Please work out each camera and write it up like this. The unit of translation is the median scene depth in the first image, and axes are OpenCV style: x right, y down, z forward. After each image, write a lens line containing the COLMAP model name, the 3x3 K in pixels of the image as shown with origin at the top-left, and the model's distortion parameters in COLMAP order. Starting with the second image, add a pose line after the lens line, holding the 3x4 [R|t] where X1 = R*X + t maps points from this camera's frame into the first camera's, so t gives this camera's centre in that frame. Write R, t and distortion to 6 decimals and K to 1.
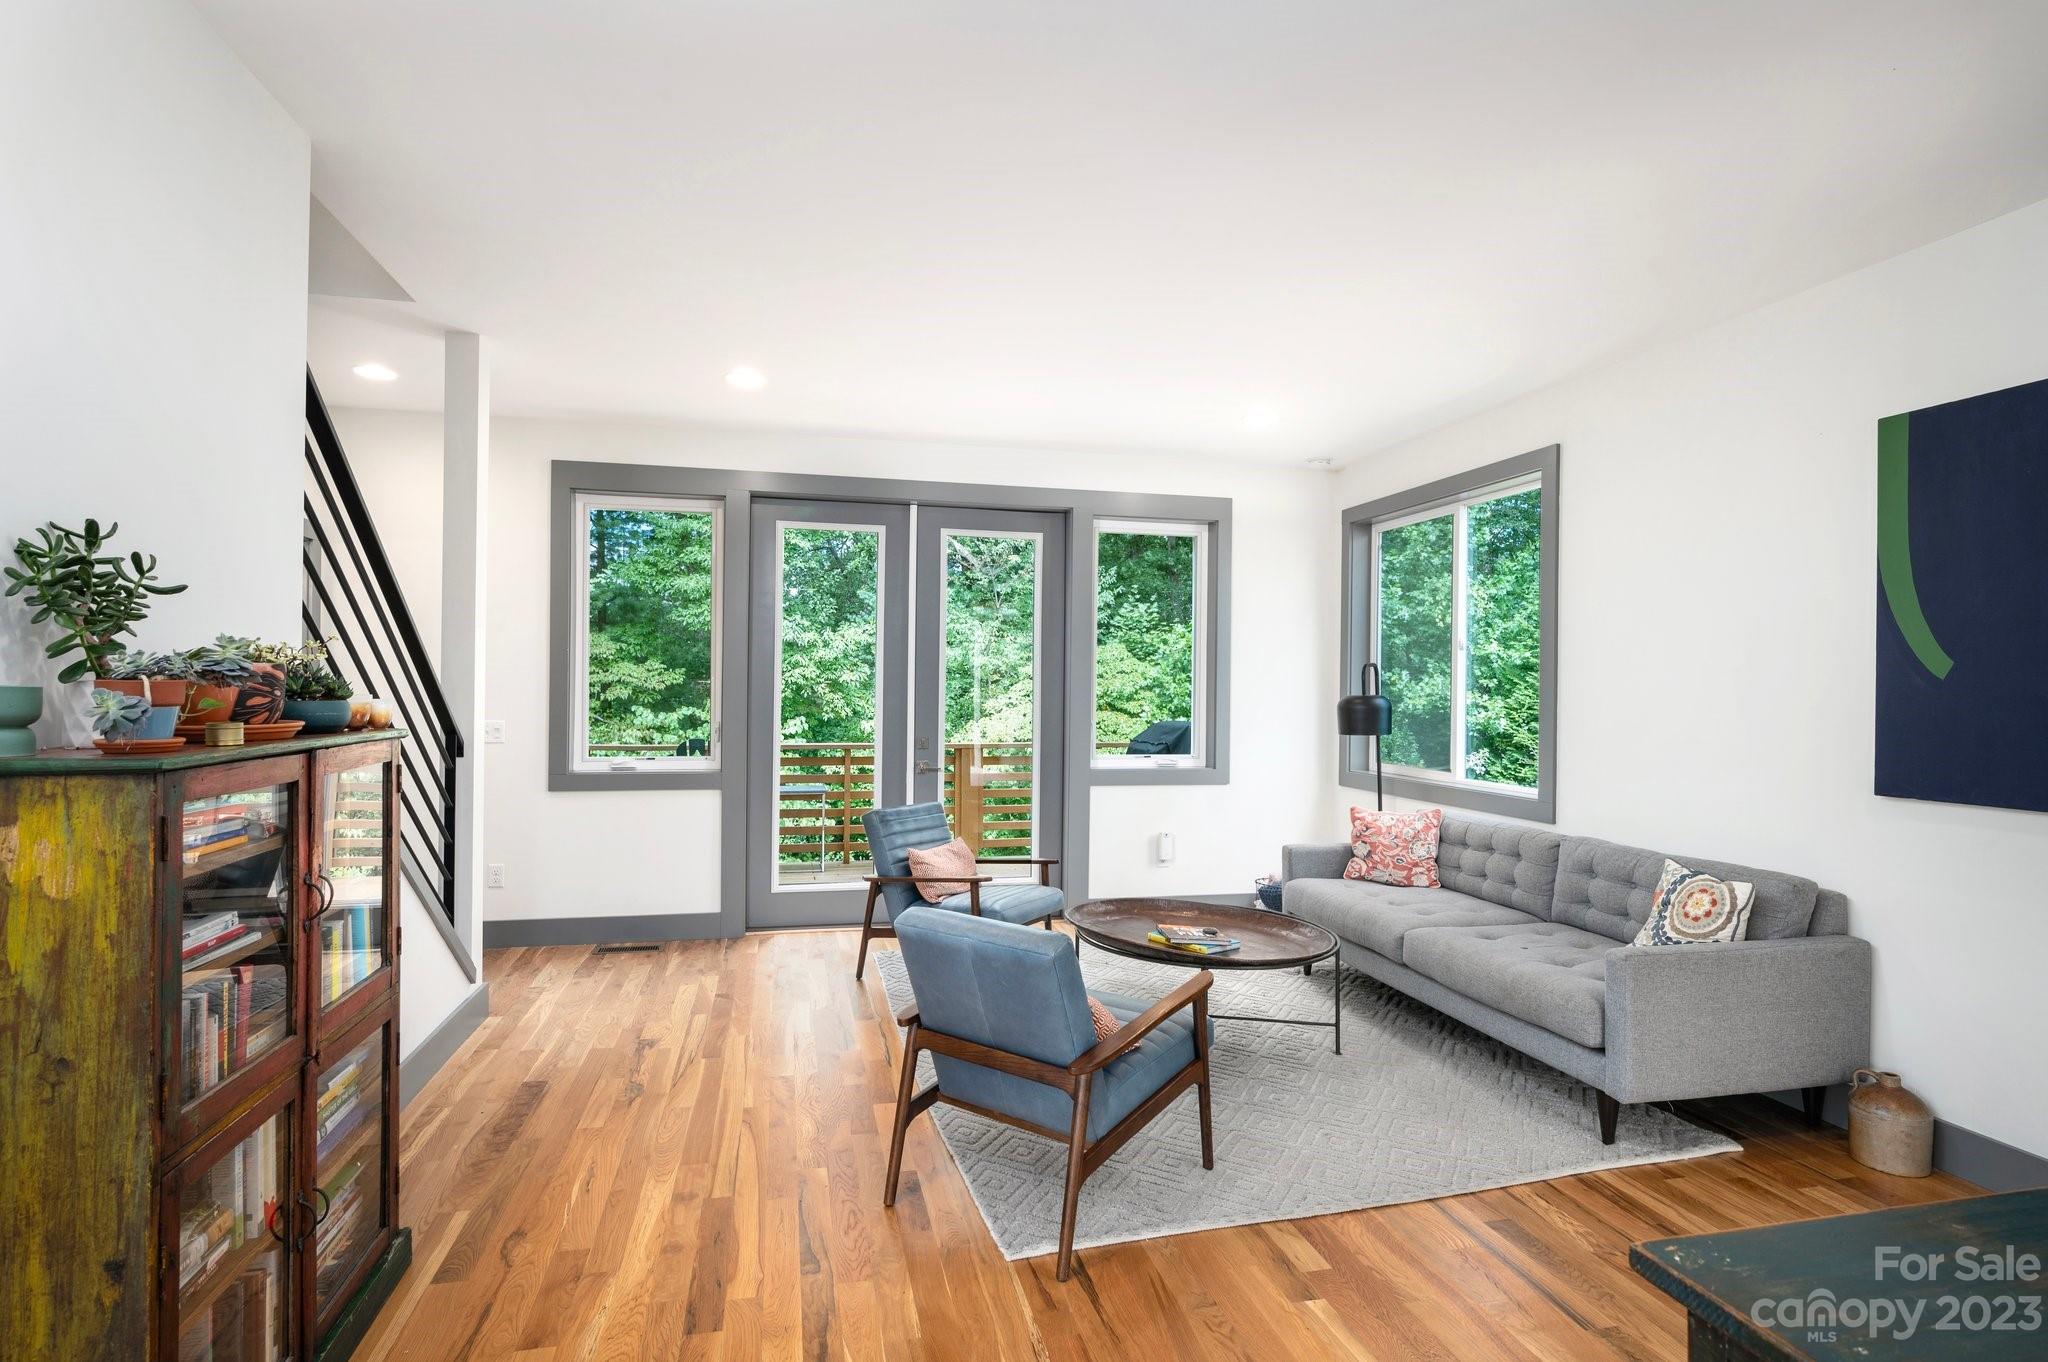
lens RADIAL K [[1048.2, 0, 1024.0], [0, 1048.2, 681.0], [0, 0, 1]] dist [-0.000658, -0.000142]
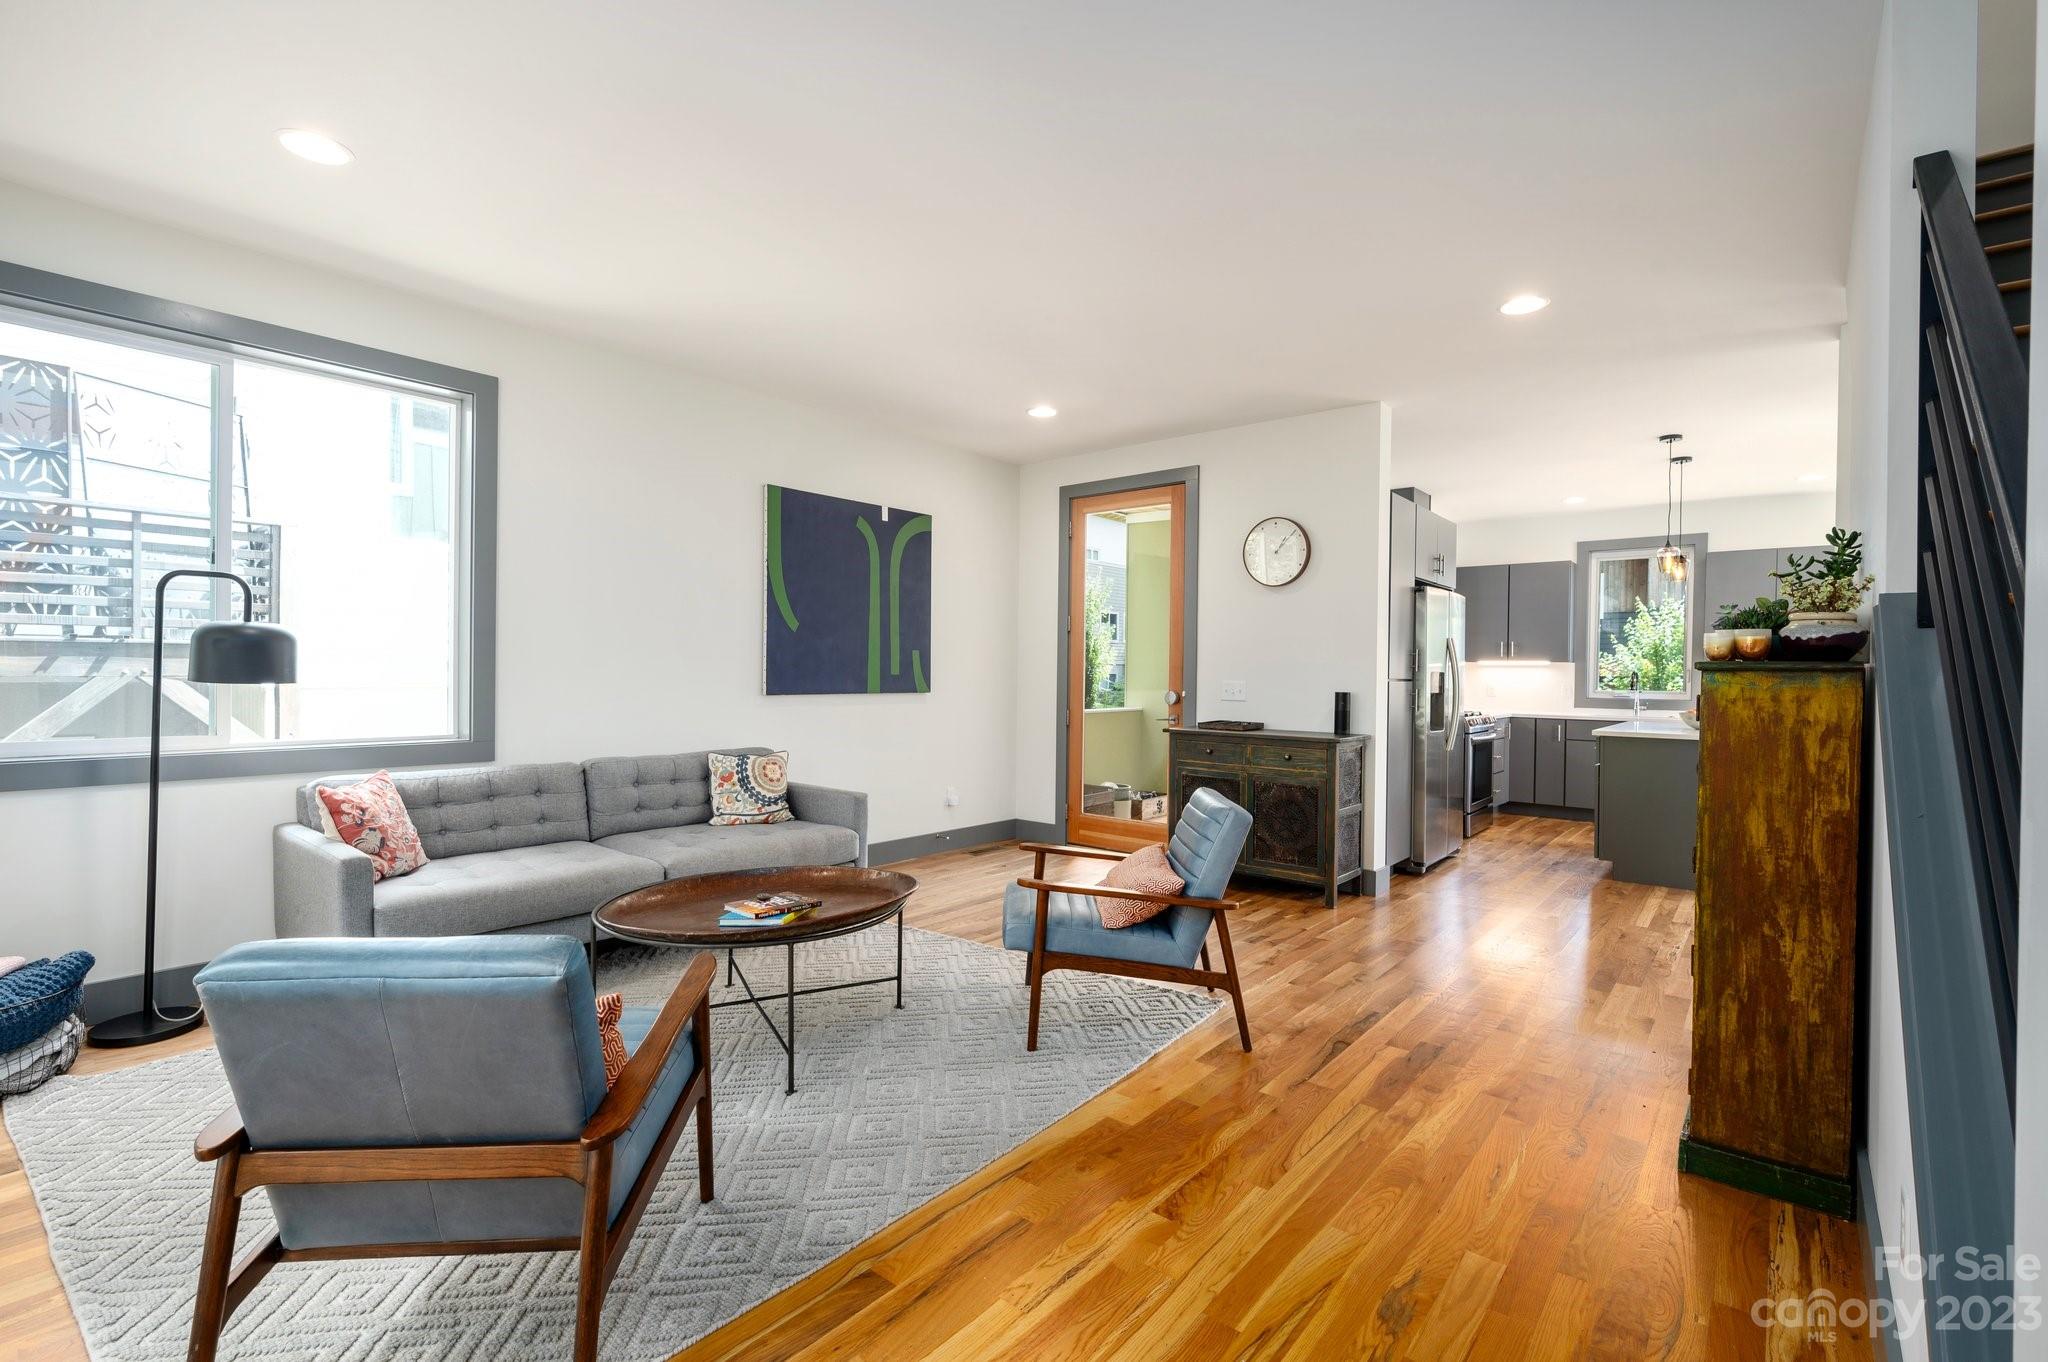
lens RADIAL K [[958.6, 0, 1024.0], [0, 958.6, 681.0], [0, 0, 1]] dist [-0.000102, -0.000028]
pose [[-0.626706, -0.022814, 0.778922, -0.721928], [-0.024523, 0.999654, 0.009548, 0.057223], [-0.778870, -0.013118, -0.627048, 1.673505]]
